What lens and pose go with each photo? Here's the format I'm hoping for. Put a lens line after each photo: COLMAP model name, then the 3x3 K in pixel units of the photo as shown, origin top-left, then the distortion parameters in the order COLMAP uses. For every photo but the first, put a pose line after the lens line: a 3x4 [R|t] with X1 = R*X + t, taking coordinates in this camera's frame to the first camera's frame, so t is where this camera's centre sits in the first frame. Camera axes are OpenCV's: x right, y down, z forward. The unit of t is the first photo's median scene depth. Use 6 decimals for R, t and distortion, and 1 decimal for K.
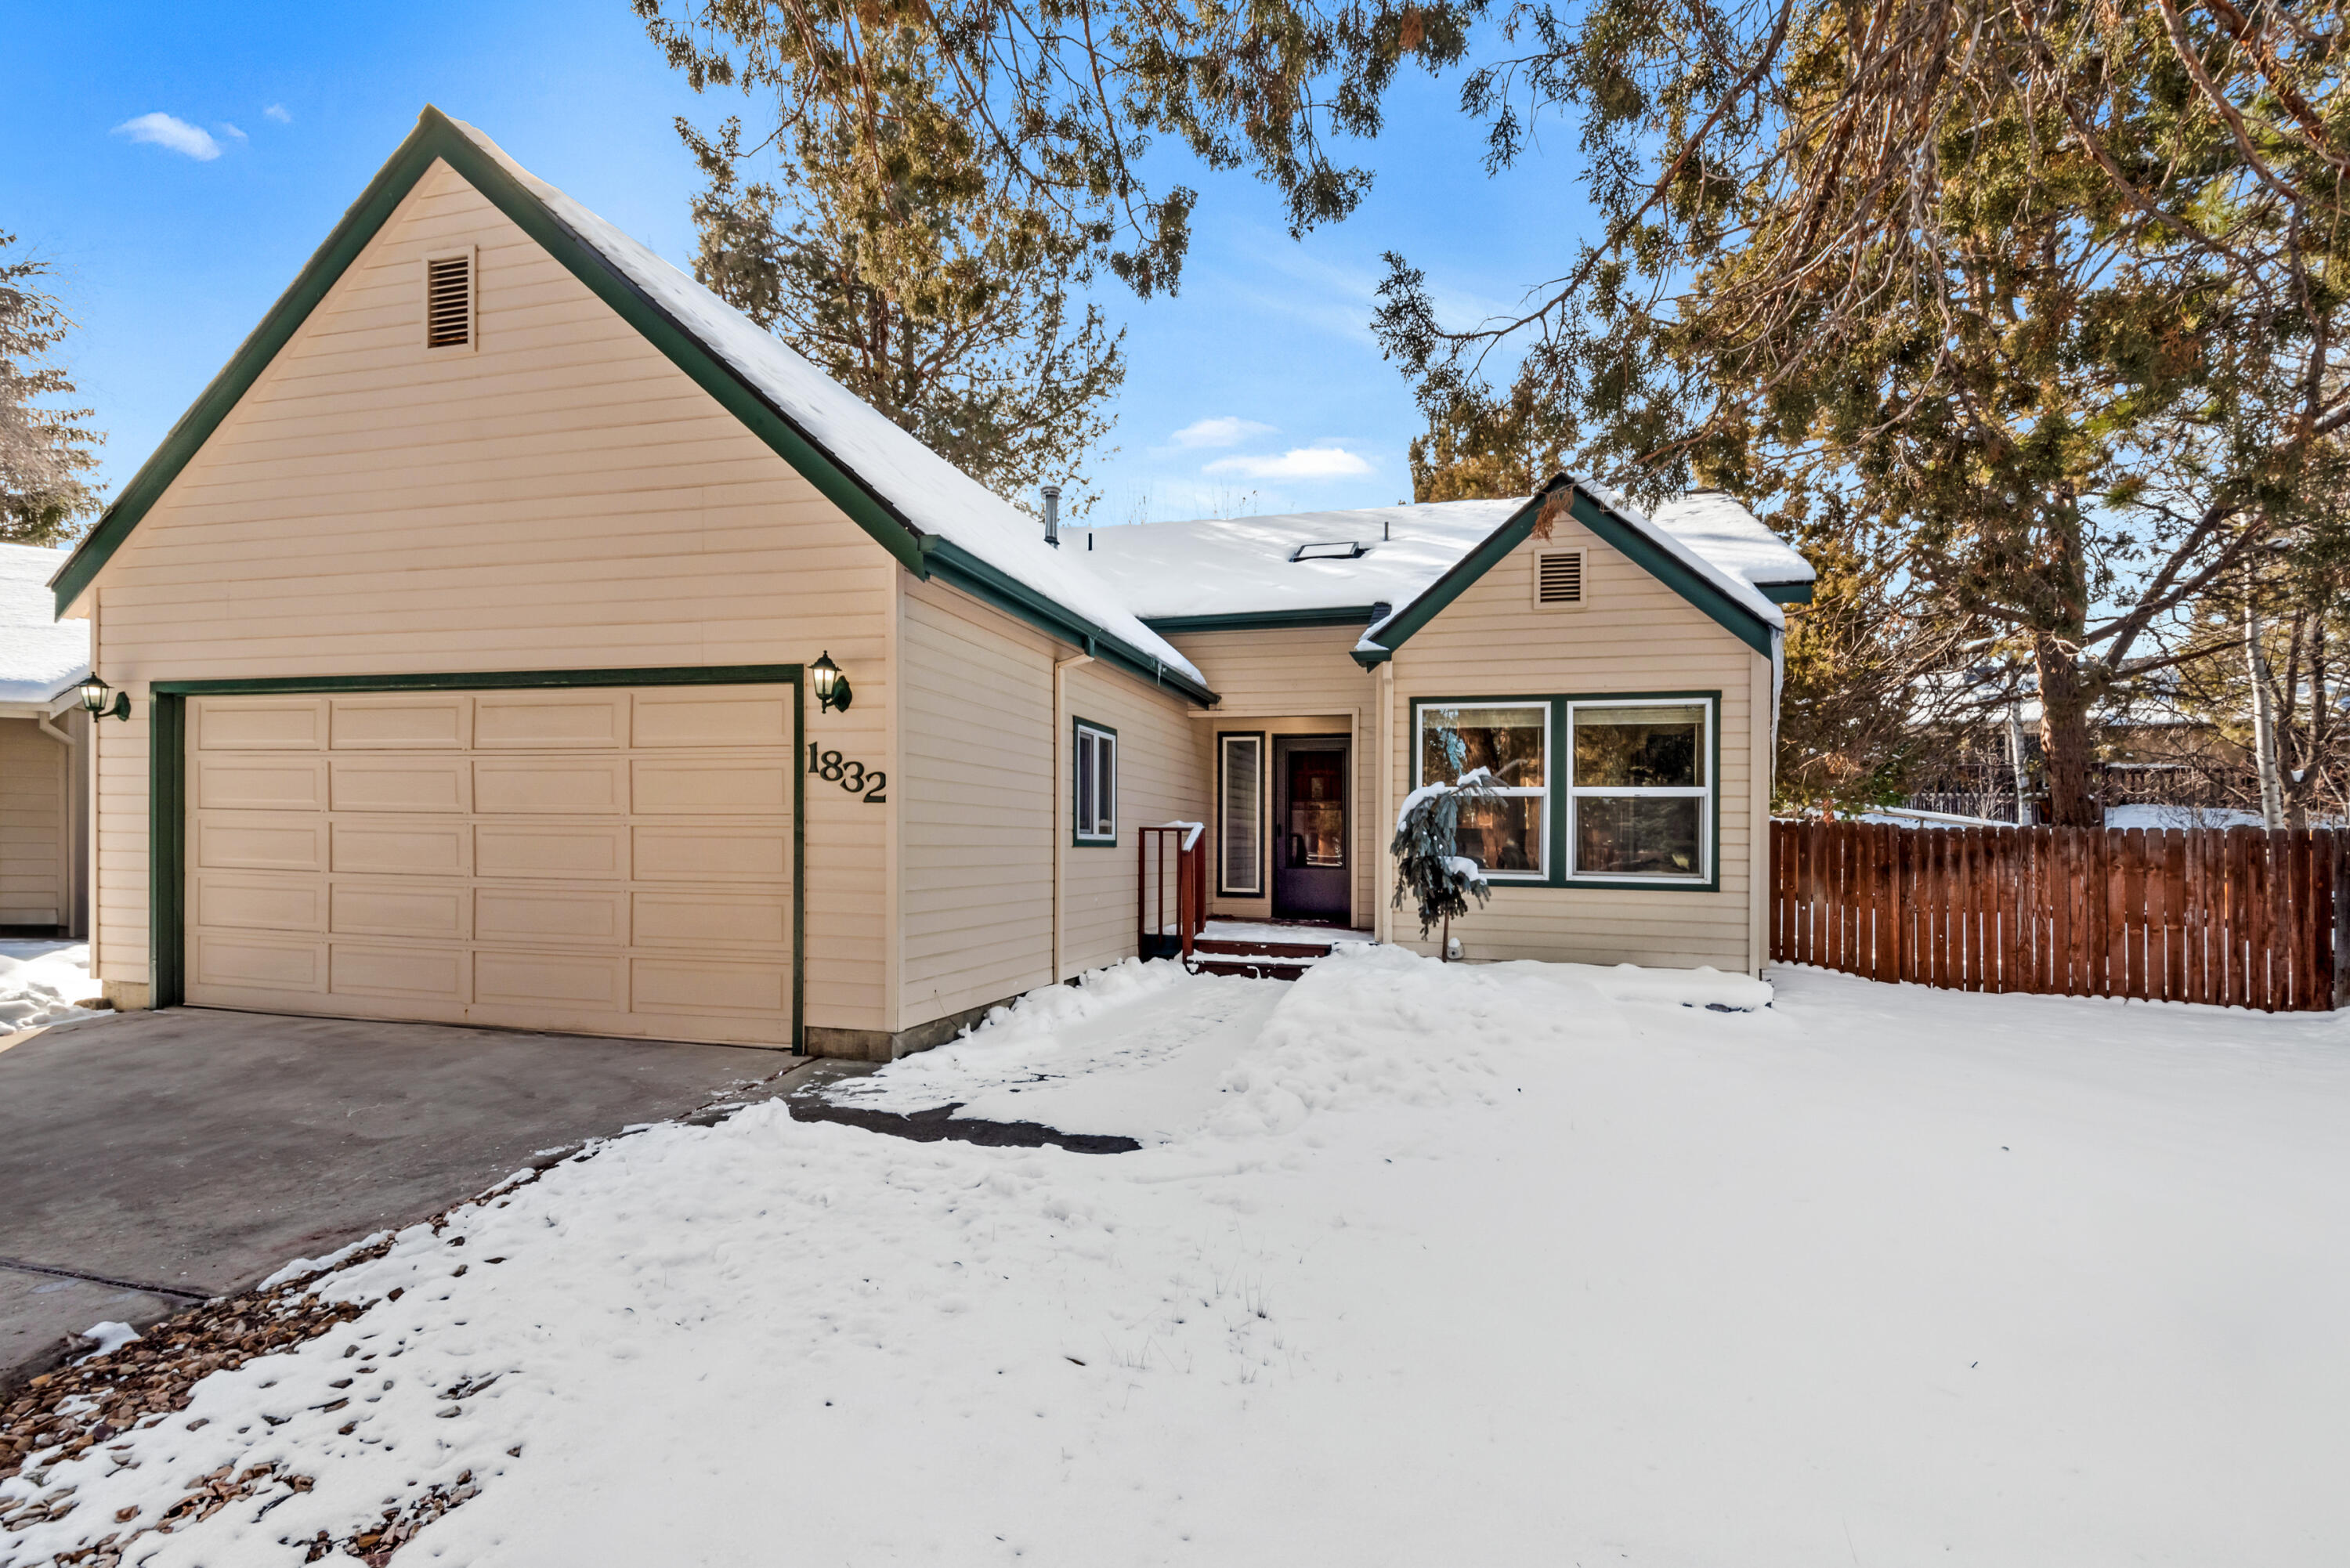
lens RADIAL K [[1004.2, 0, 1170.4], [0, 1004.2, 742.8], [0, 0, 1]] dist [0.024696, -0.011948]
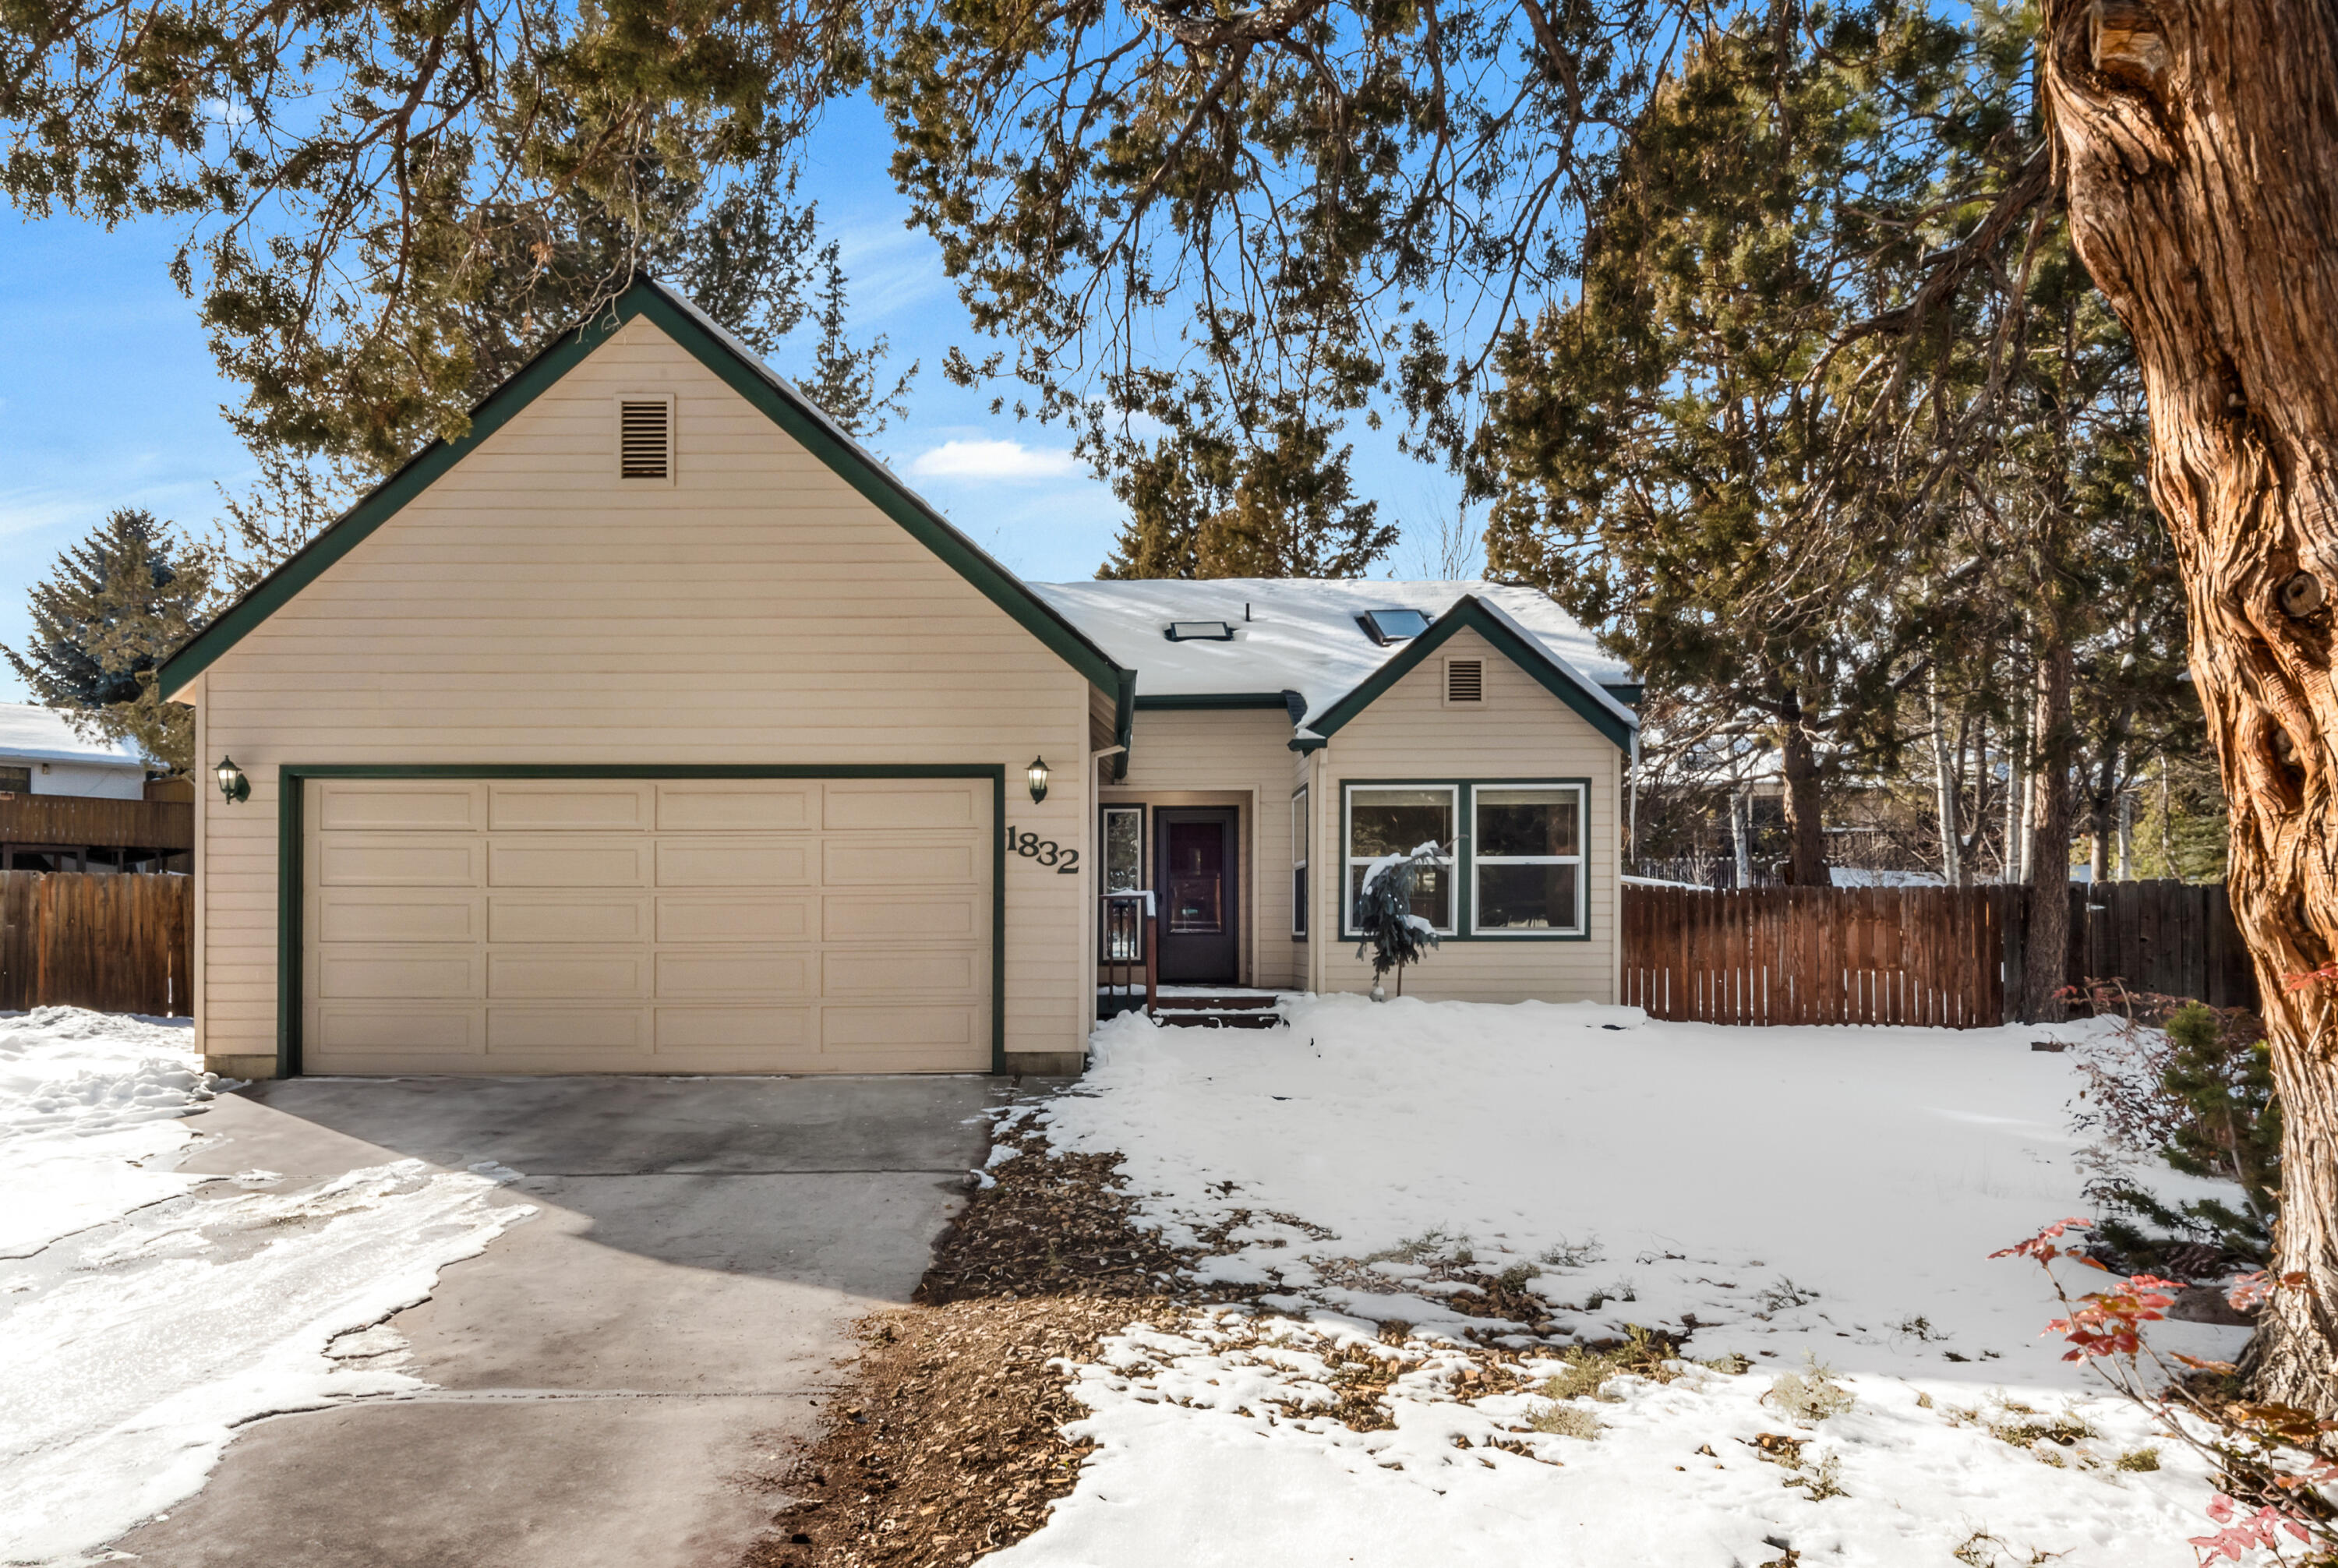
lens RADIAL K [[1077.5, 0, 1171.7], [0, 1077.5, 800.2], [0, 0, 1]] dist [0.022852, -0.000278]
pose [[0.978802, 0.004569, 0.204759, -0.227138], [-0.002846, 0.999958, -0.008707, -0.011384], [-0.204790, 0.007939, 0.978774, -0.188157]]
